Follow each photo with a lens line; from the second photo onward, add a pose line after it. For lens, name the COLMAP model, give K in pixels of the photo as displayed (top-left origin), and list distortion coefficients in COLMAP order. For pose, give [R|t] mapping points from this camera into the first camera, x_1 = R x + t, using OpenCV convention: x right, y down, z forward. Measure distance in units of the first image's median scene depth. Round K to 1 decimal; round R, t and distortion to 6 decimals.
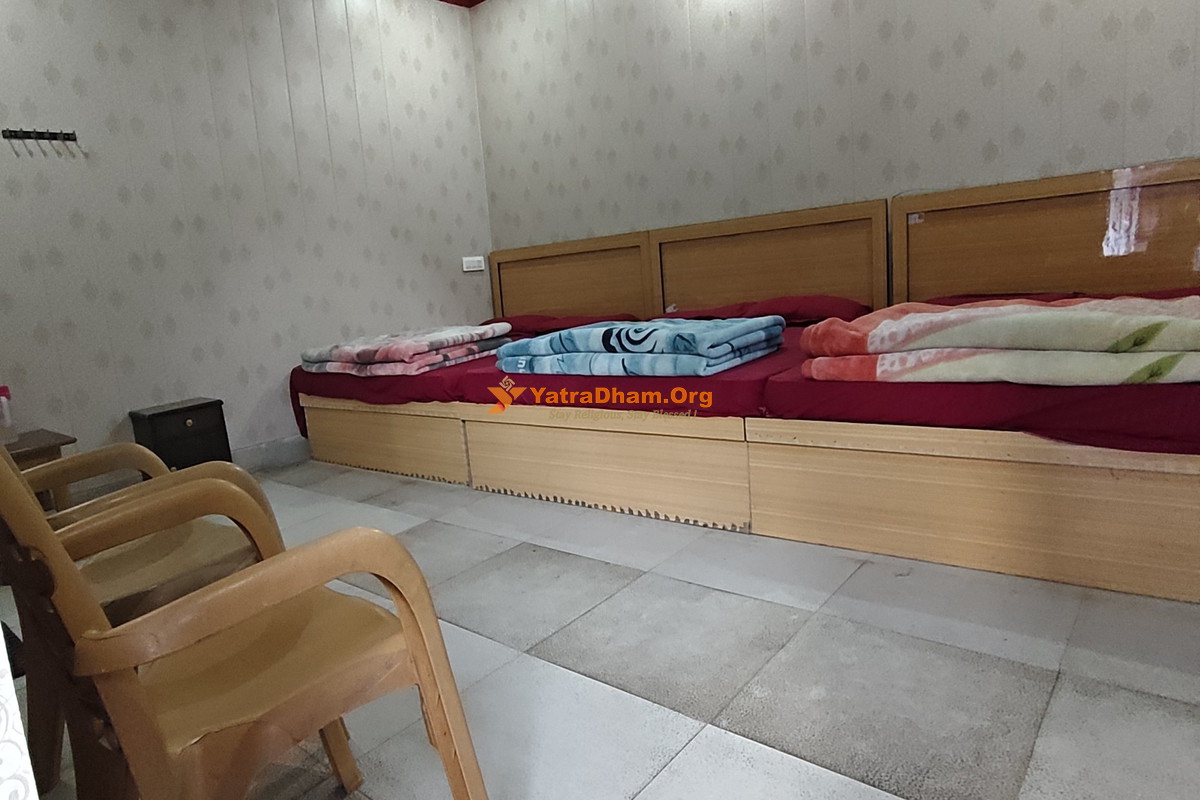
lens RADIAL K [[740.4, 0, 595.4], [0, 740.4, 394.6], [0, 0, 1]] dist [-0.024448, 0.007863]
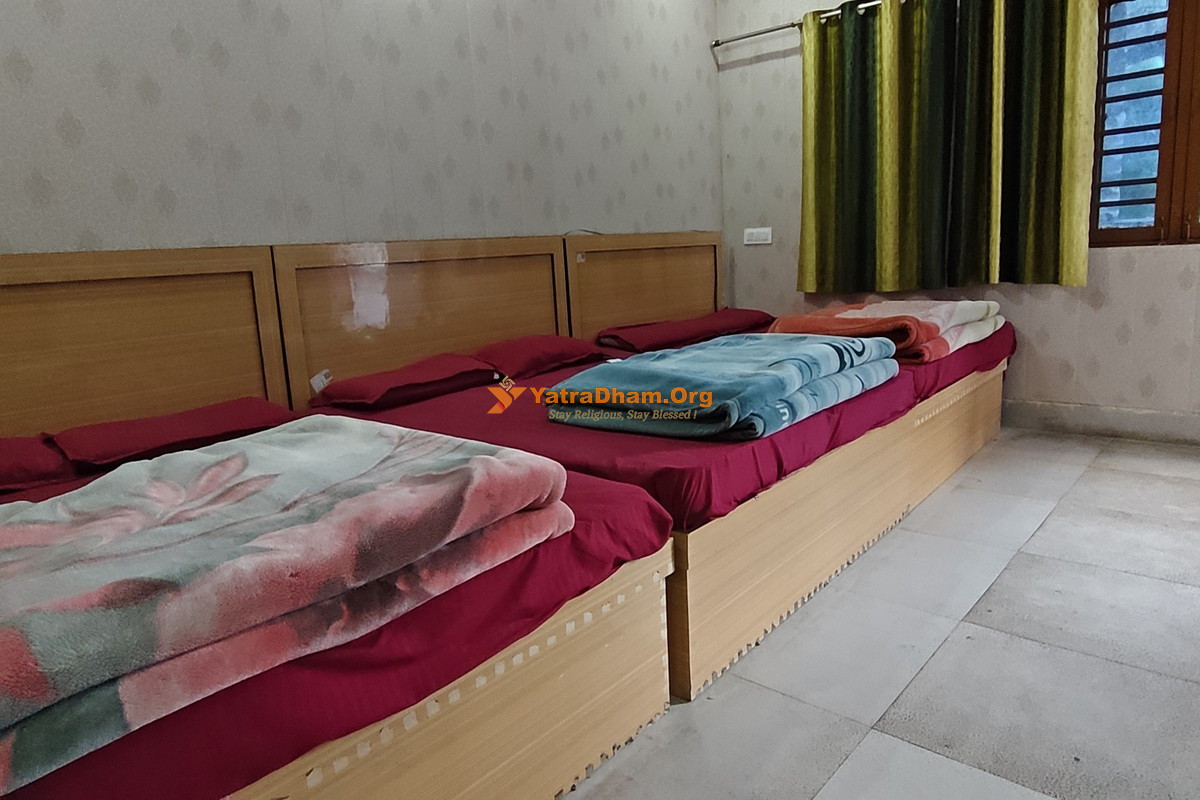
lens RADIAL K [[740.4, 0, 596.8], [0, 740.4, 408.6], [0, 0, 1]] dist [-0.024448, 0.007863]
pose [[0.033546, -0.098322, 0.994589, -0.660483], [0.233212, 0.968448, 0.087872, -0.125769], [-0.971847, 0.229002, 0.055418, 1.022949]]
